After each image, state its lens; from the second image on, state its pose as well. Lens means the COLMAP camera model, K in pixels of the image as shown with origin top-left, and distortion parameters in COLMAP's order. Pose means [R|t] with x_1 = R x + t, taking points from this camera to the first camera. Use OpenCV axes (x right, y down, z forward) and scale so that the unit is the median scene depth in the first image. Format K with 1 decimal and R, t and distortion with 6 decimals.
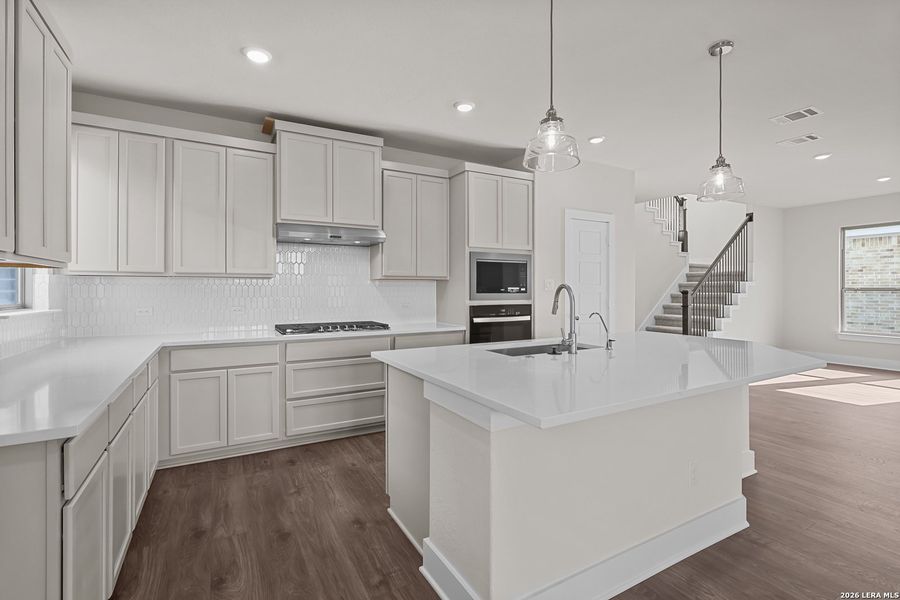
lens RADIAL K [[416.3, 0, 441.5], [0, 416.3, 288.8], [0, 0, 1]] dist [-0.003759, 0.001713]
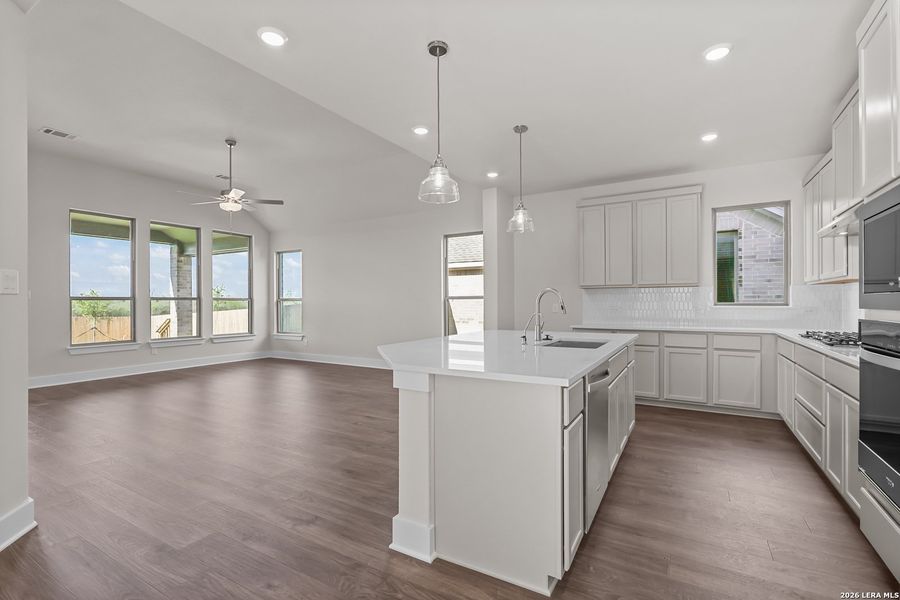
lens RADIAL K [[416.3, 0, 447.5], [0, 416.3, 302.7], [0, 0, 1]] dist [-0.003759, 0.001713]
pose [[-0.854132, 0.005063, -0.520032, 0.772377], [0.006916, 0.999975, -0.001623, 0.020048], [0.520011, -0.004982, -0.854145, 1.215820]]
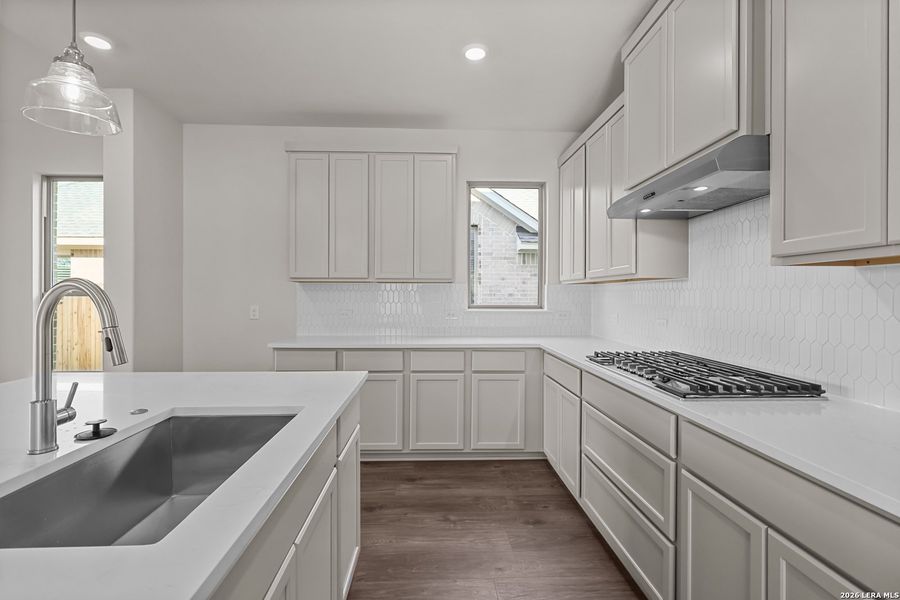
lens RADIAL K [[416.3, 0, 444.9], [0, 416.3, 296.8], [0, 0, 1]] dist [-0.003759, 0.001713]
pose [[-0.439684, 0.001861, -0.898150, 0.310043], [-0.000631, 0.999997, 0.002381, 0.002510], [0.898152, 0.001614, -0.439682, 0.930814]]
